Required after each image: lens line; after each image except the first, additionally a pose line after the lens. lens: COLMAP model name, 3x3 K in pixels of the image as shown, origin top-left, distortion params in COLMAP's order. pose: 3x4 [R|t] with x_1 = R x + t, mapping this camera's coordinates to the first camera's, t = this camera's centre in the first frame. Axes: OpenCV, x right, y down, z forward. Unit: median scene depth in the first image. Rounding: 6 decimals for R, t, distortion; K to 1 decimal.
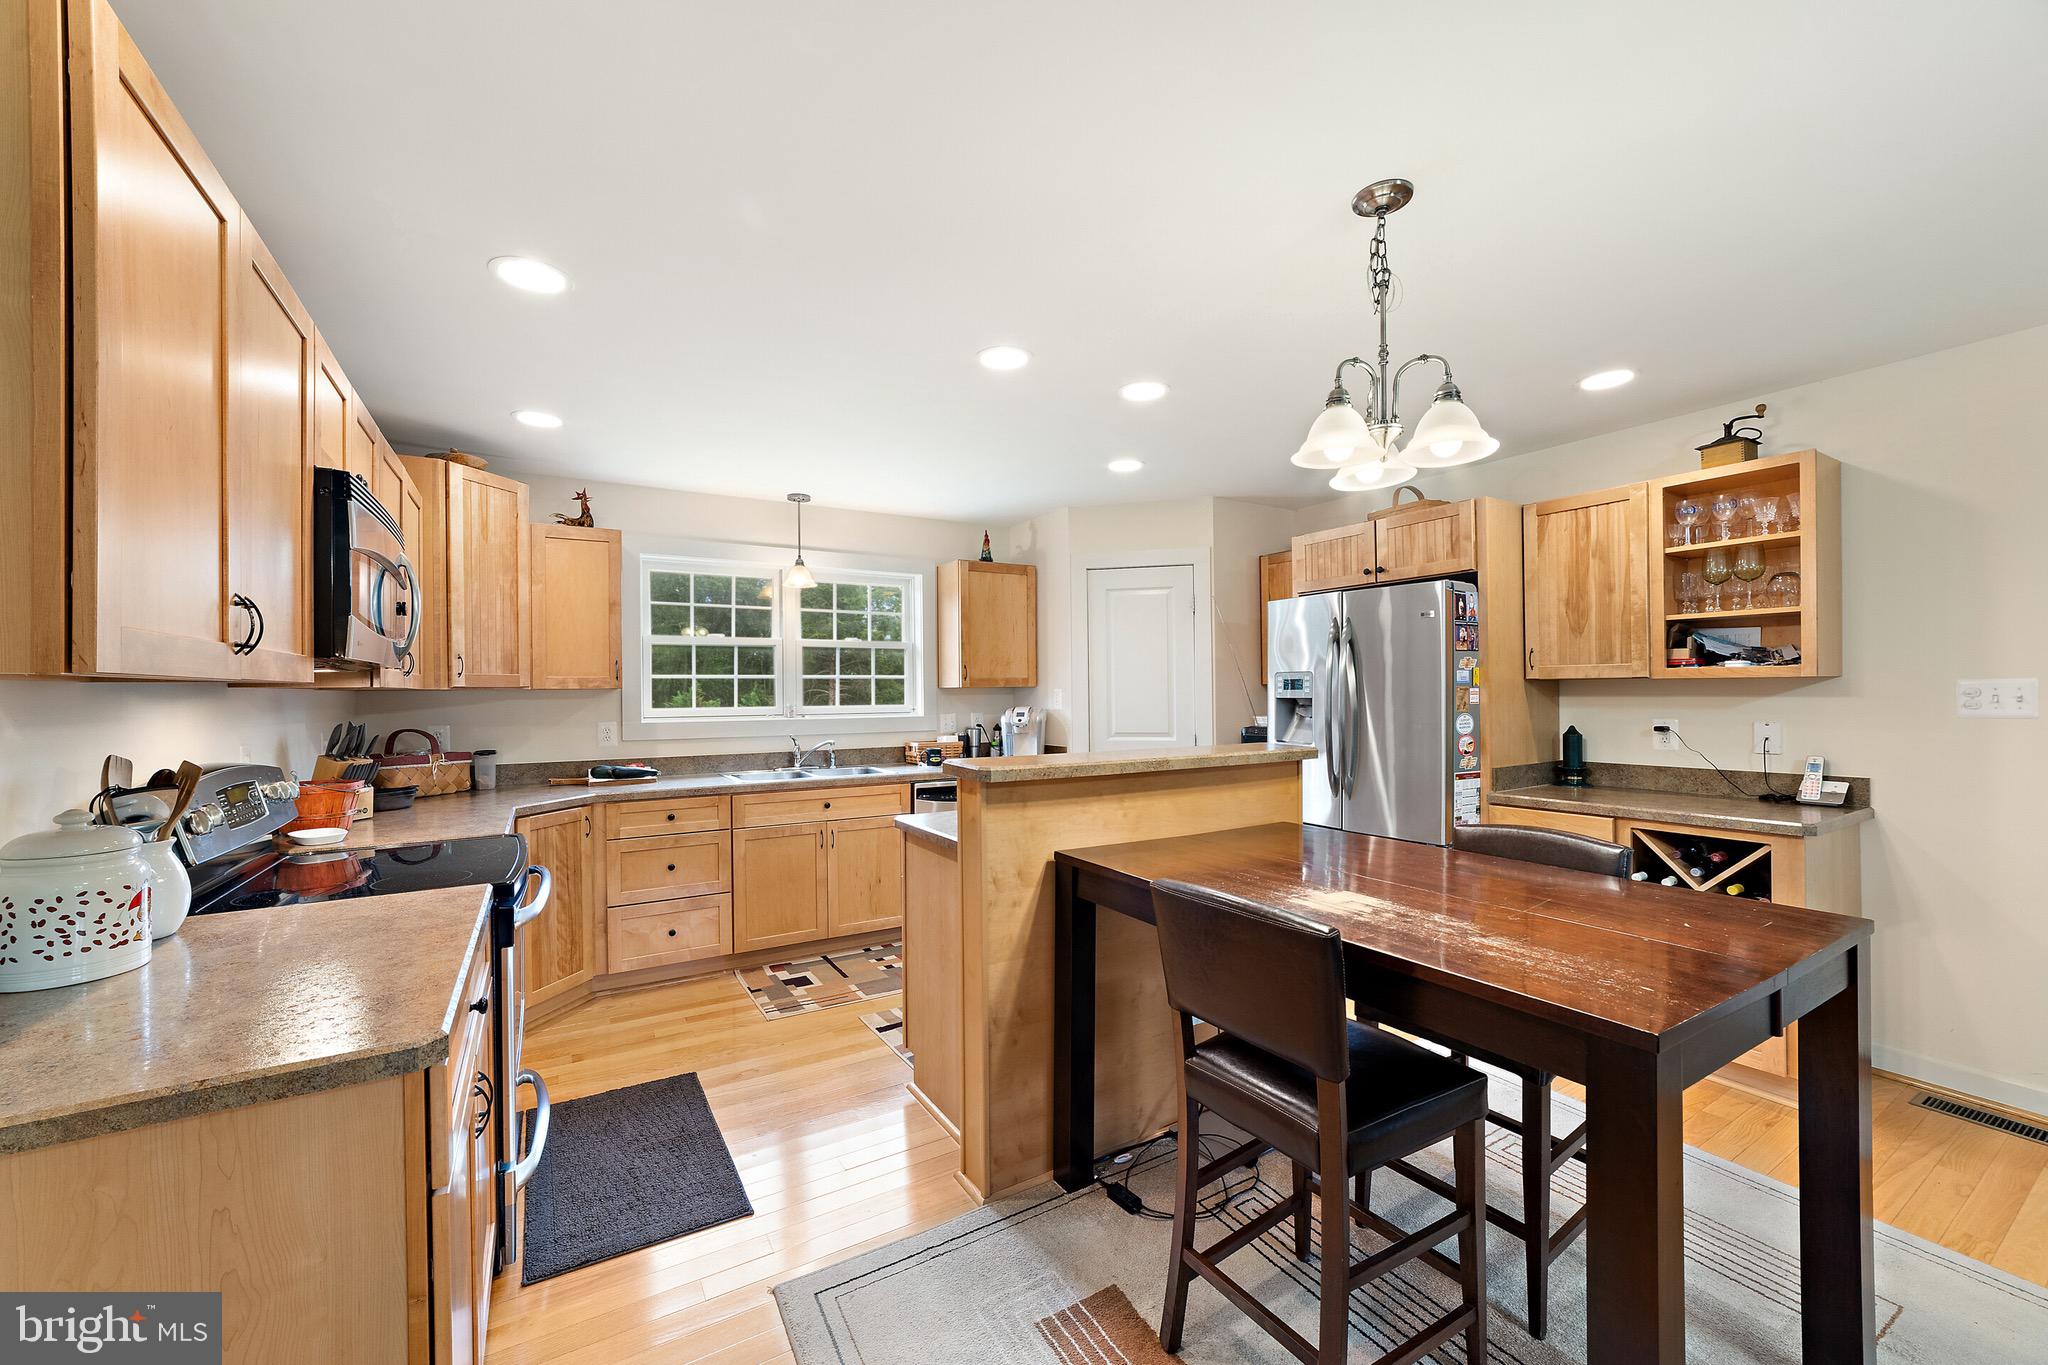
lens RADIAL K [[791.4, 0, 1019.3], [0, 791.4, 690.7], [0, 0, 1]] dist [-0.000454, 0.000000]
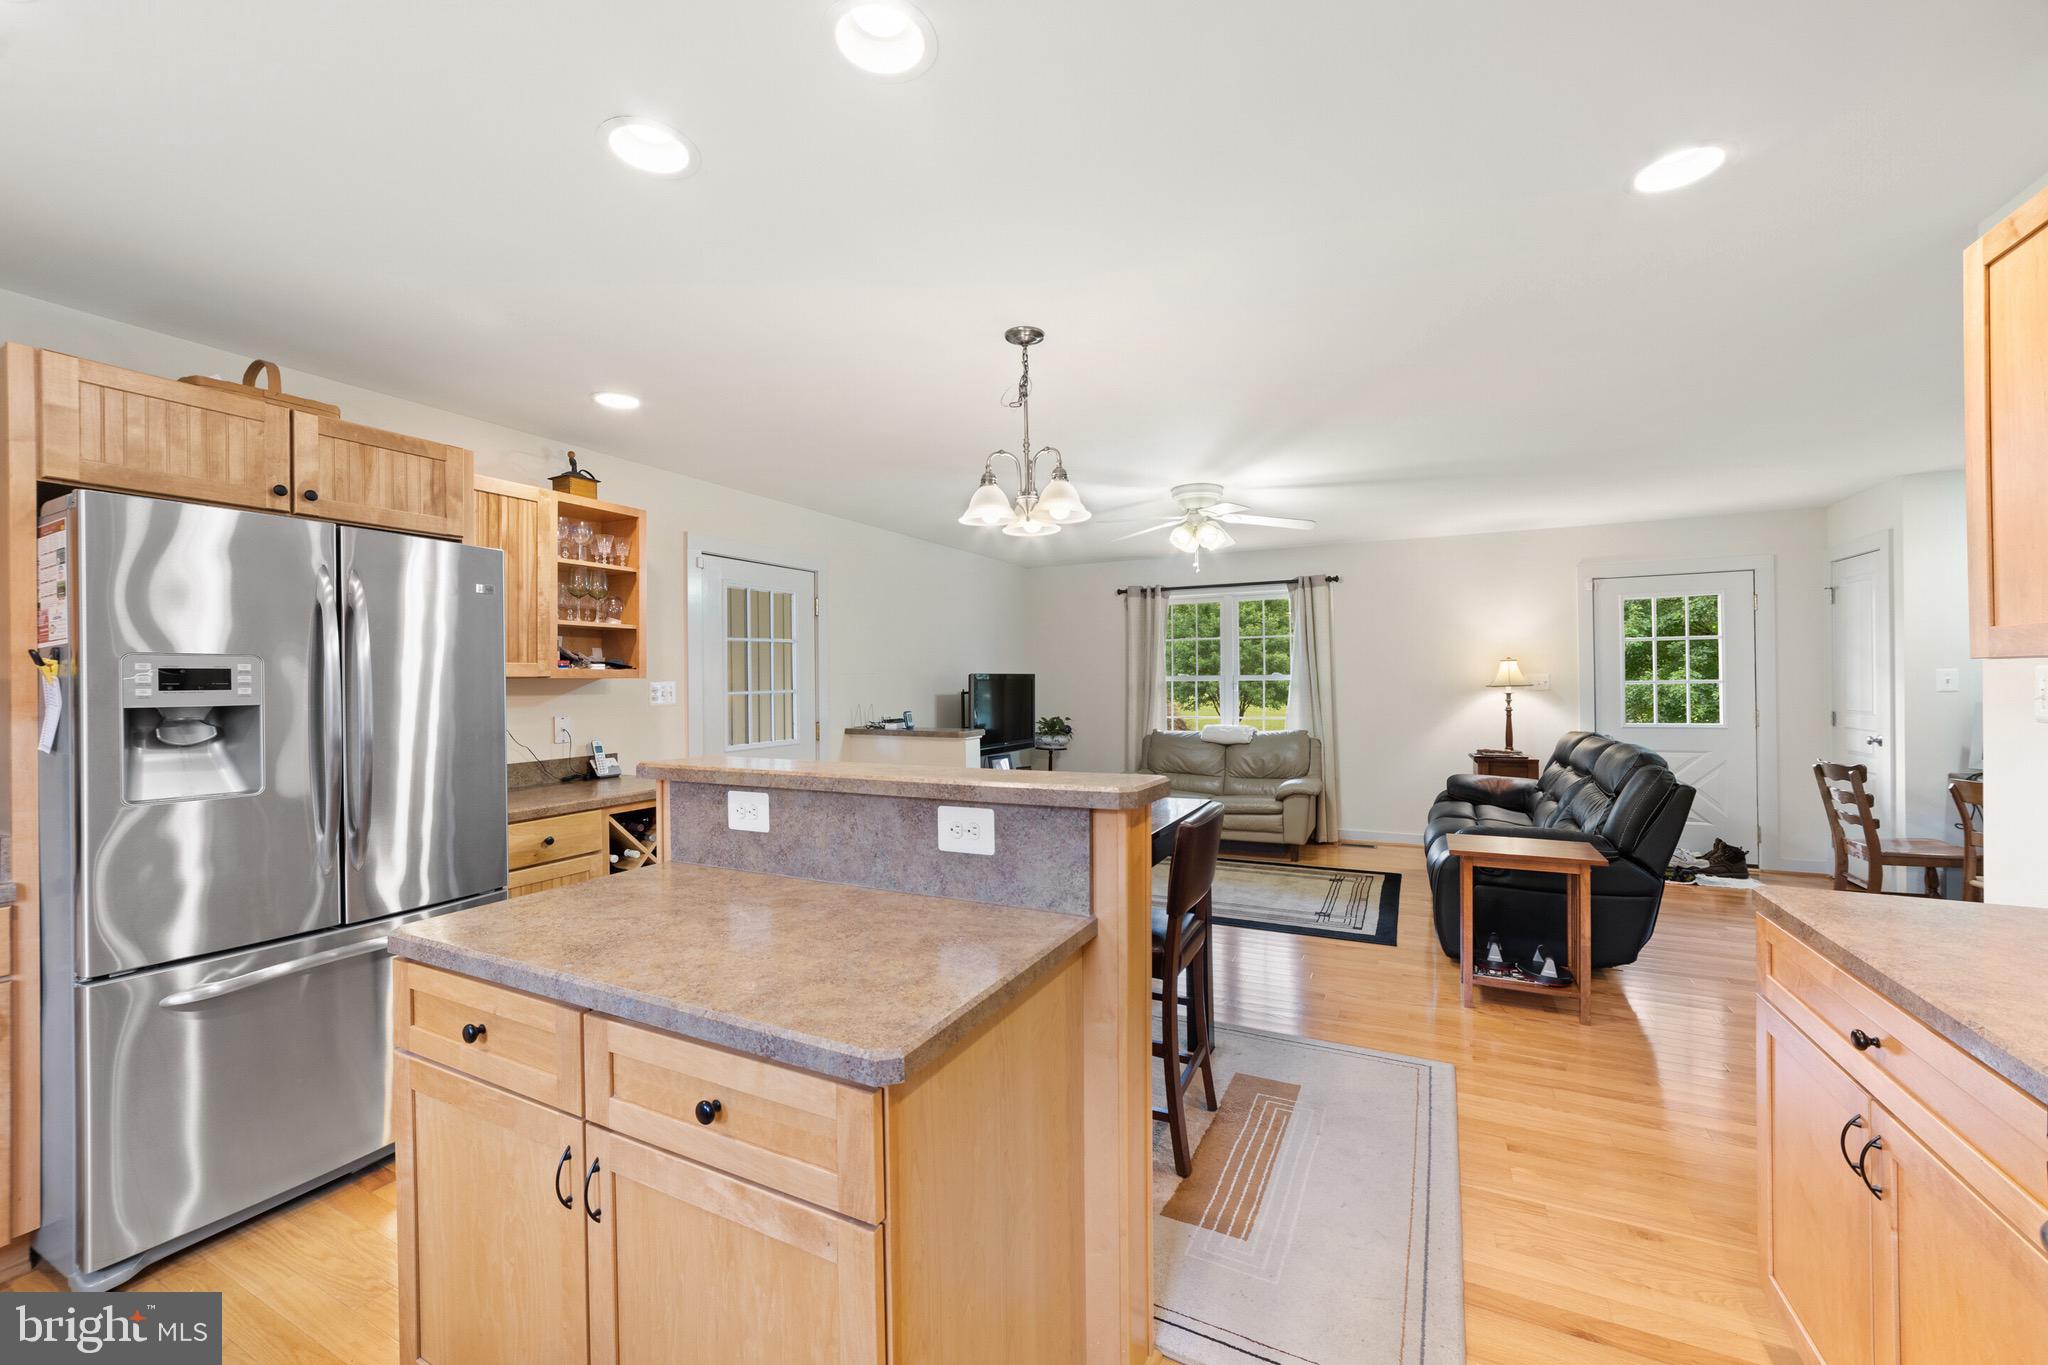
lens RADIAL K [[791.4, 0, 1026.9], [0, 791.4, 681.5], [0, 0, 1]] dist [-0.000454, 0.000000]
pose [[-0.525341, 0.012603, 0.850799, -0.436014], [0.009099, 0.999916, -0.009194, 0.004410], [-0.850843, 0.002911, -0.525411, 1.026315]]
